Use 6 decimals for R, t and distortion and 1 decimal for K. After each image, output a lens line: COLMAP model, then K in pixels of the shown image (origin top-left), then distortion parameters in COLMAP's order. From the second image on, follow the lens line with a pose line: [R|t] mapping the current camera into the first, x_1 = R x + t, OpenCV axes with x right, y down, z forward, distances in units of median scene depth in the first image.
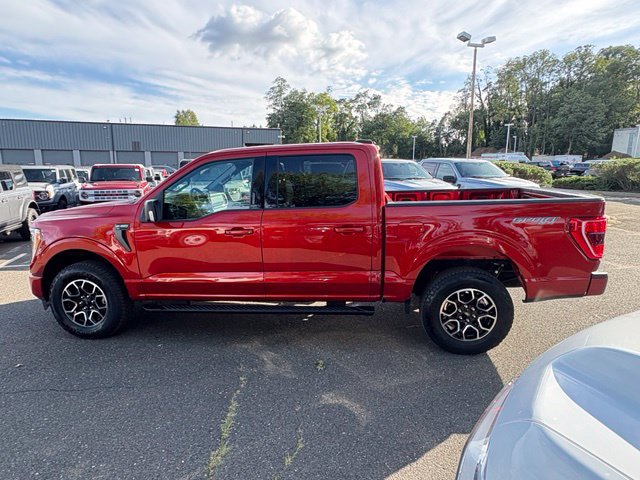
lens RADIAL K [[472.5, 0, 320.0], [0, 472.5, 240.0], [0, 0, 1]] dist [0.004751, -0.000310]
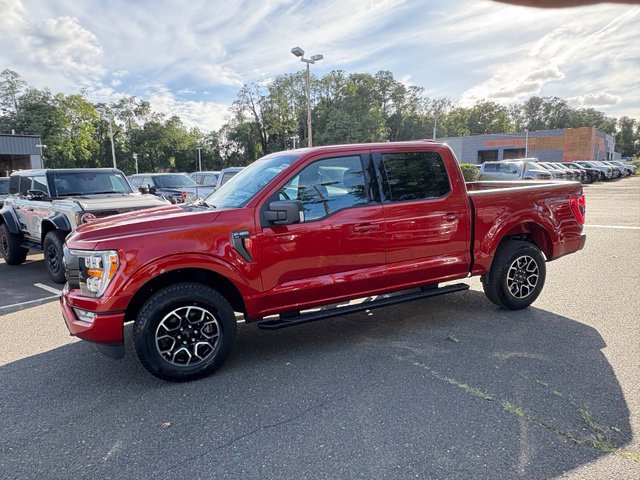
lens RADIAL K [[499.6, 0, 356.9], [0, 499.6, 238.8], [0, 0, 1]] dist [-0.004362, 0.011555]
pose [[0.810084, -0.095568, 0.578472, -0.128827], [0.119984, 0.992768, -0.004011, 0.001451], [-0.573905, 0.072657, 0.815692, 0.023757]]
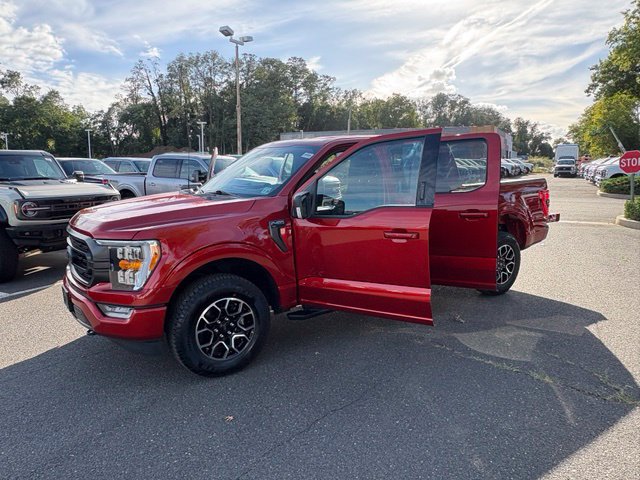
lens RADIAL K [[522.1, 0, 376.4], [0, 522.1, 239.4], [0, 0, 1]] dist [0.002390, 0.004836]
pose [[0.648019, -0.106345, 0.754164, -0.168404], [0.121751, 0.991934, 0.035258, -0.001915], [-0.751830, 0.068972, 0.655739, 0.043053]]
